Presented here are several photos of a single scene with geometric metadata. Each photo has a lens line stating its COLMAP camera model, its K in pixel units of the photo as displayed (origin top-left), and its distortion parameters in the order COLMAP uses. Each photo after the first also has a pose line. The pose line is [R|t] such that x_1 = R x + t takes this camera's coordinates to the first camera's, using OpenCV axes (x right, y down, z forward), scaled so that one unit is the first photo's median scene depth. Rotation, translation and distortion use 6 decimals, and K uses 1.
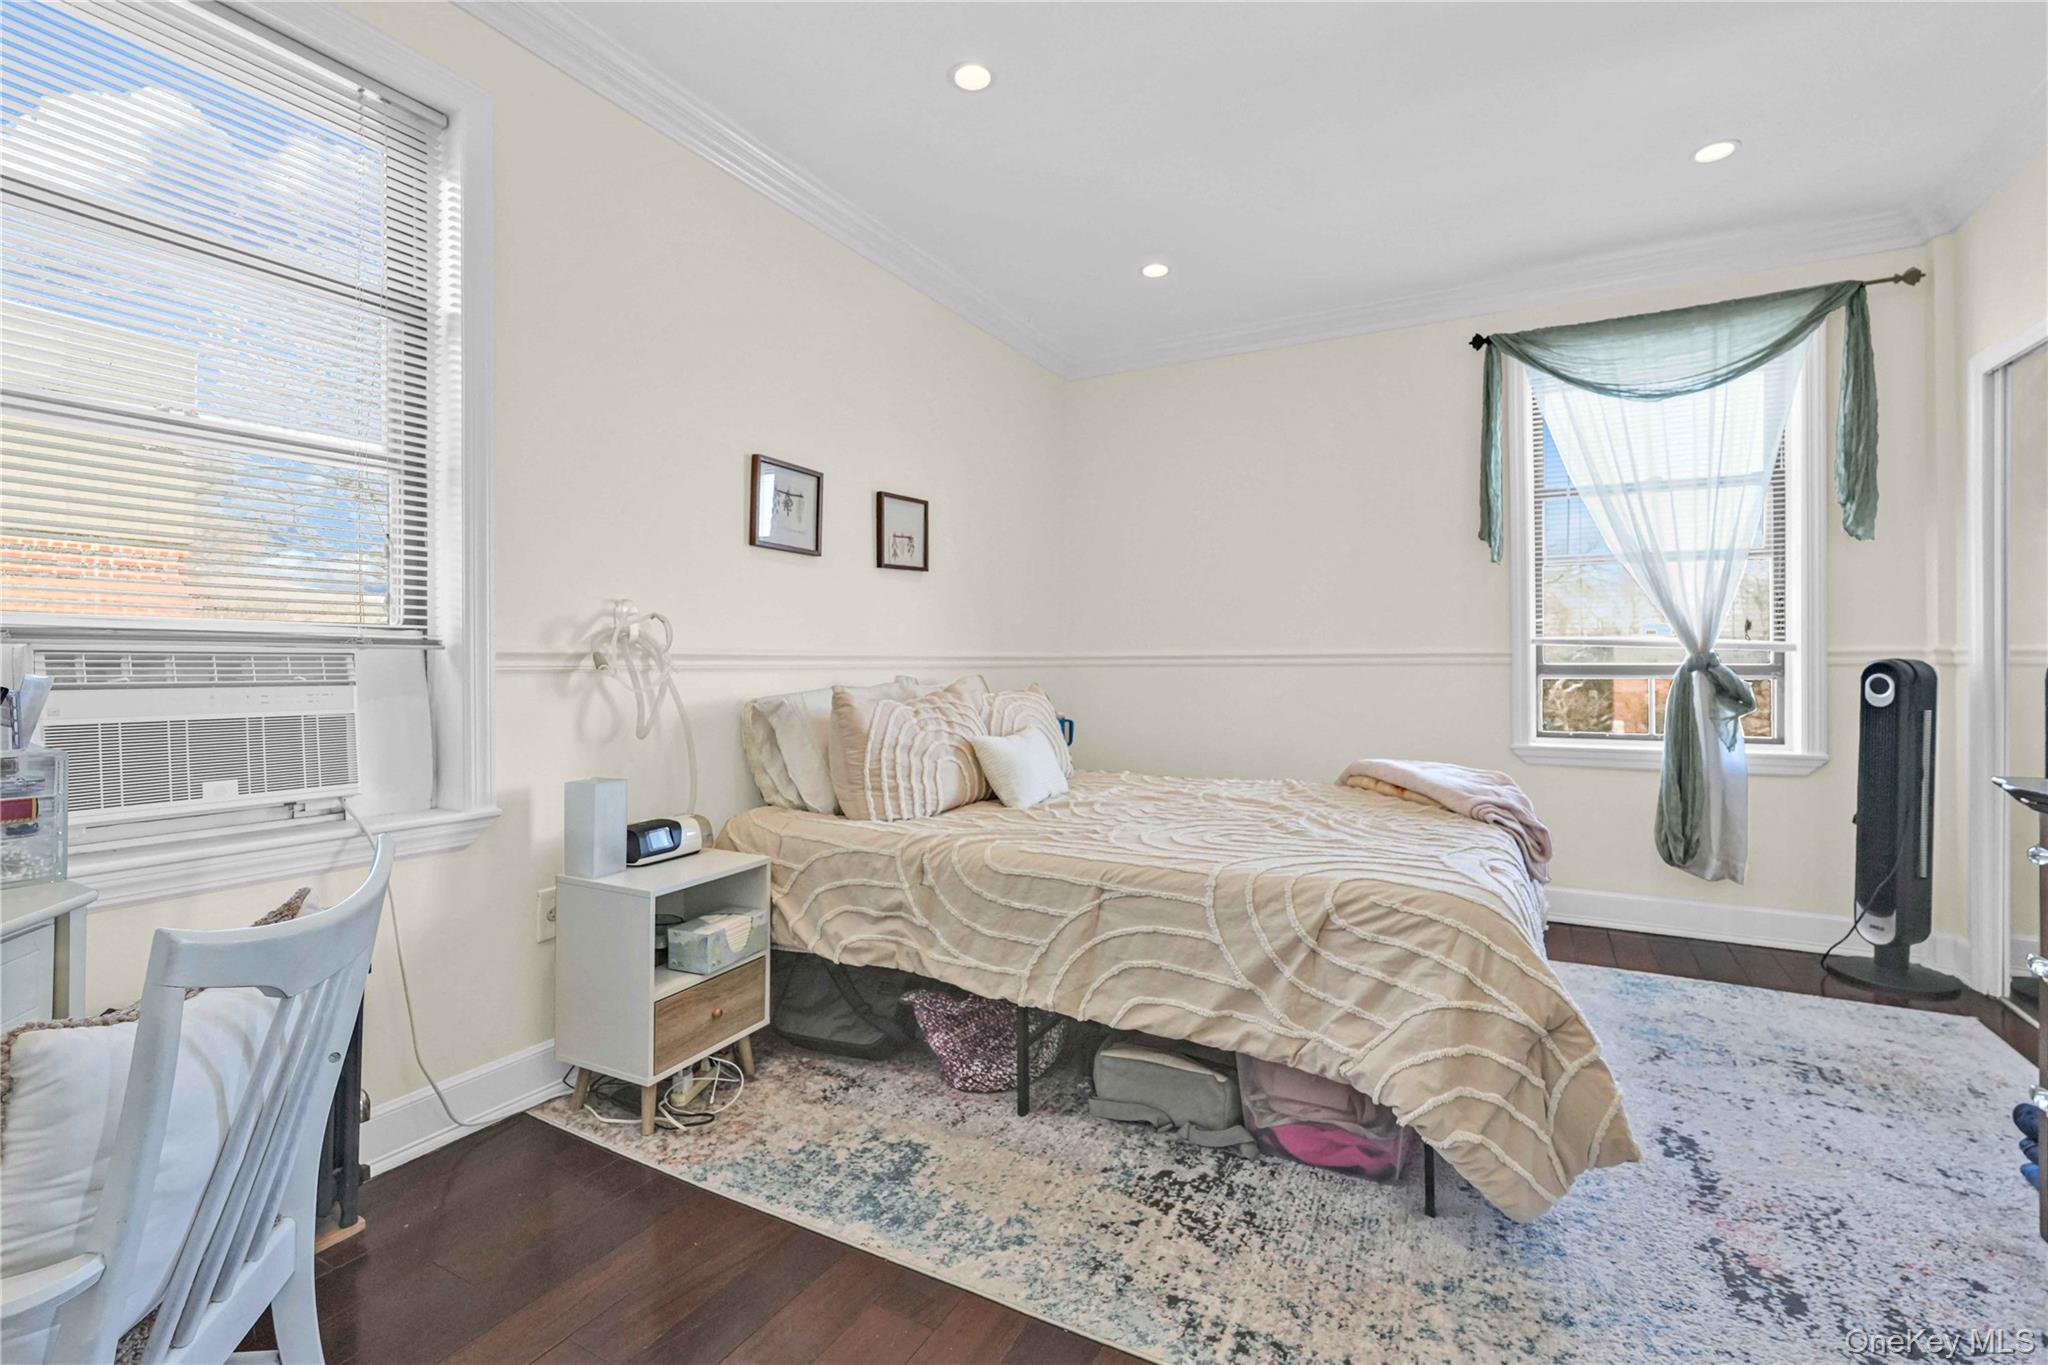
lens RADIAL K [[910.0, 0, 1015.1], [0, 910.0, 664.3], [0, 0, 1]] dist [-0.005851, 0.004077]
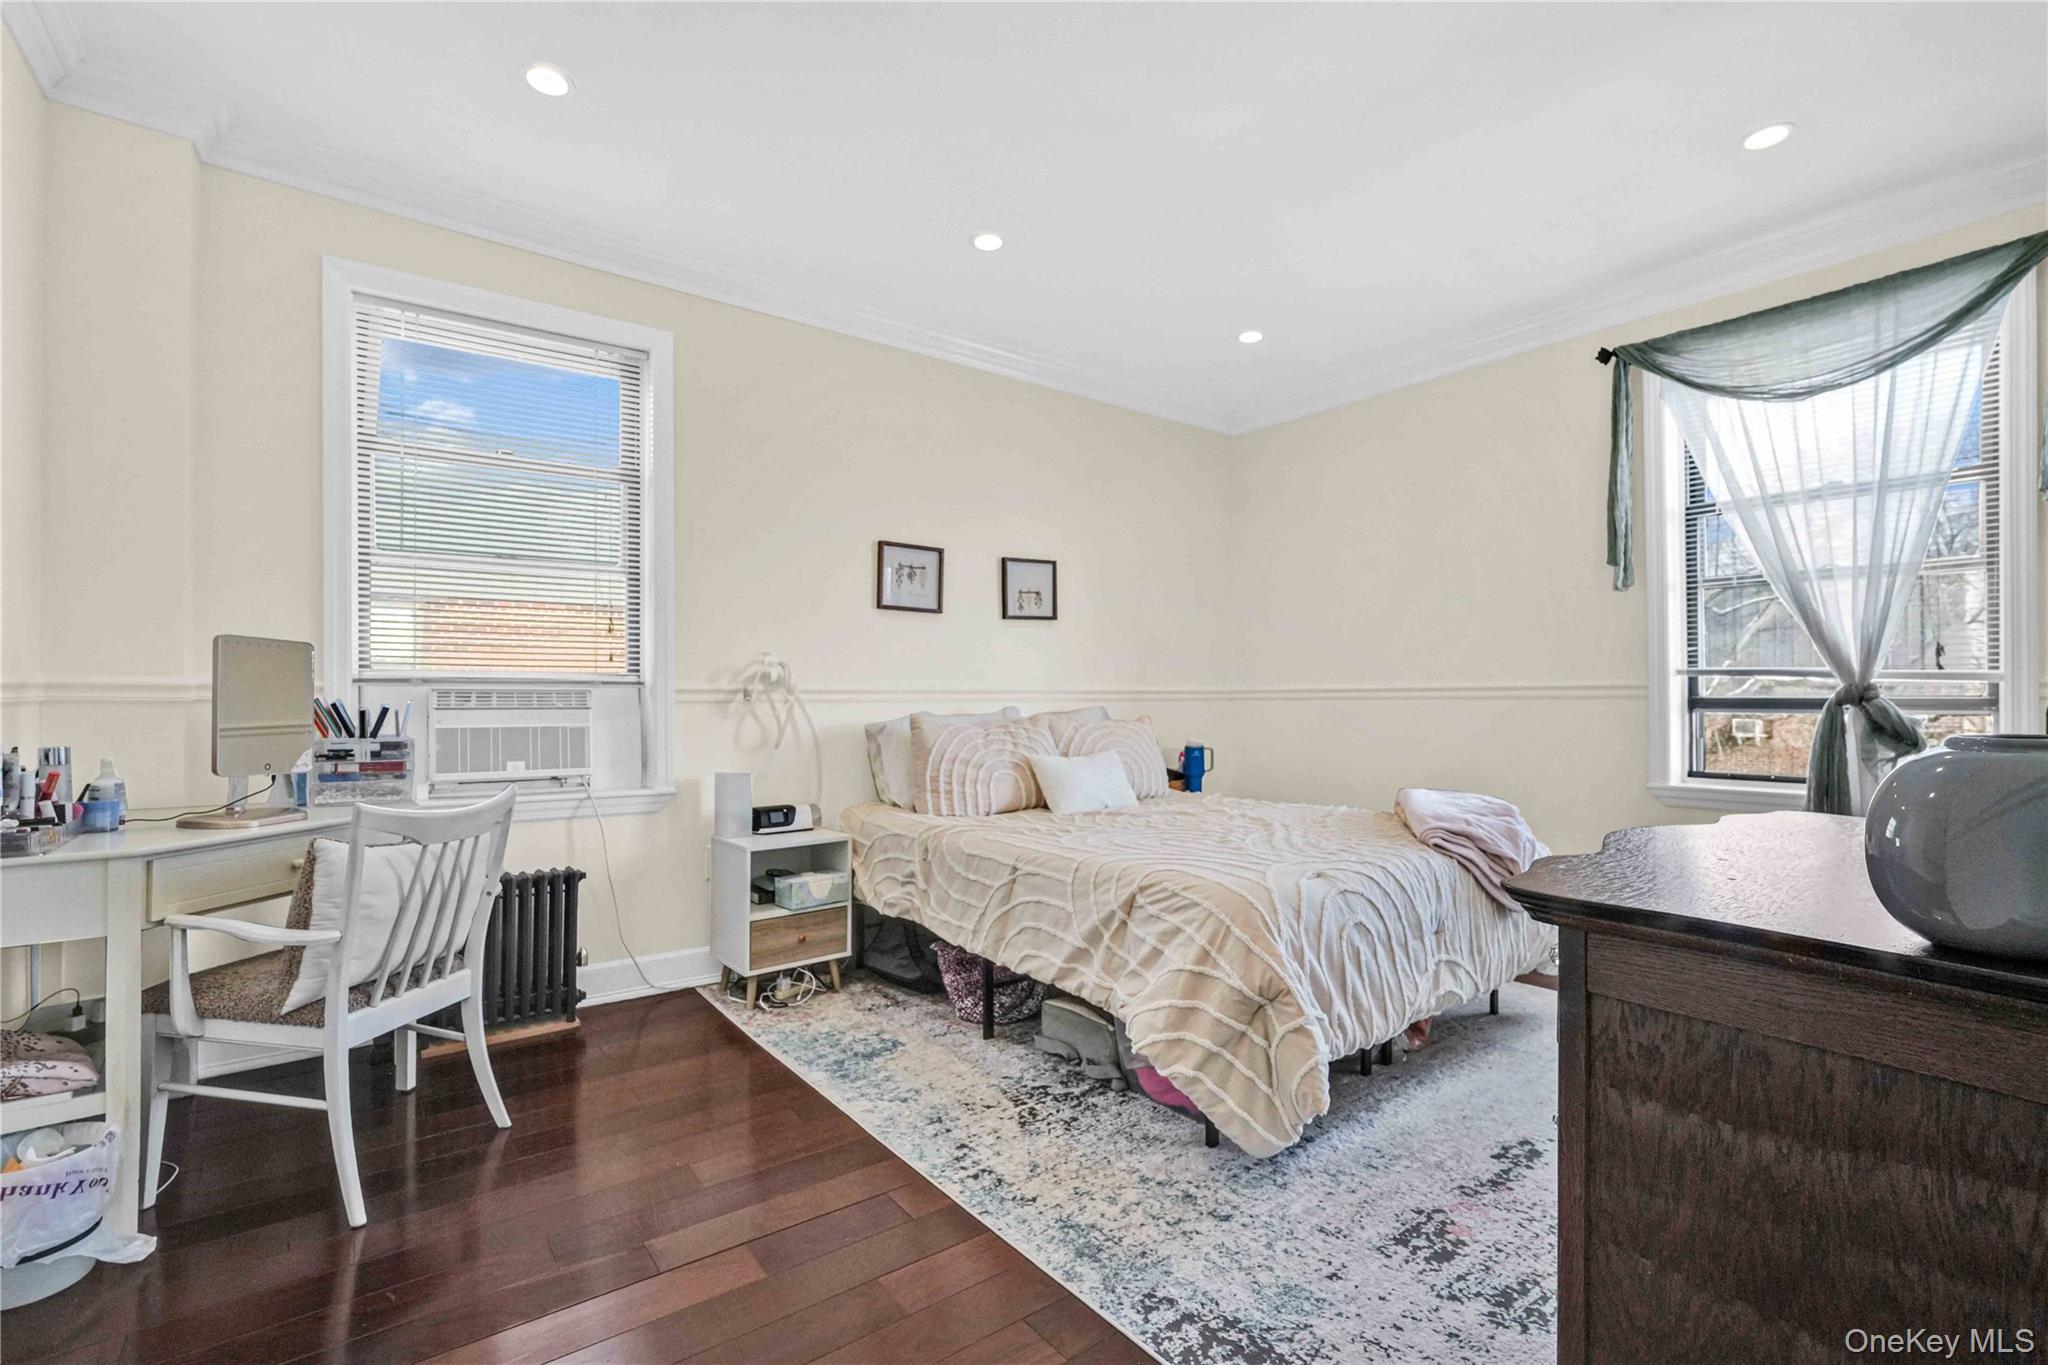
lens RADIAL K [[910.0, 0, 1028.3], [0, 910.0, 695.7], [0, 0, 1]] dist [-0.005851, 0.004077]
pose [[0.915010, -0.000819, -0.403431, 0.567021], [-0.000249, 0.999997, -0.002594, 0.001344], [0.403431, 0.002474, 0.915007, -0.172844]]
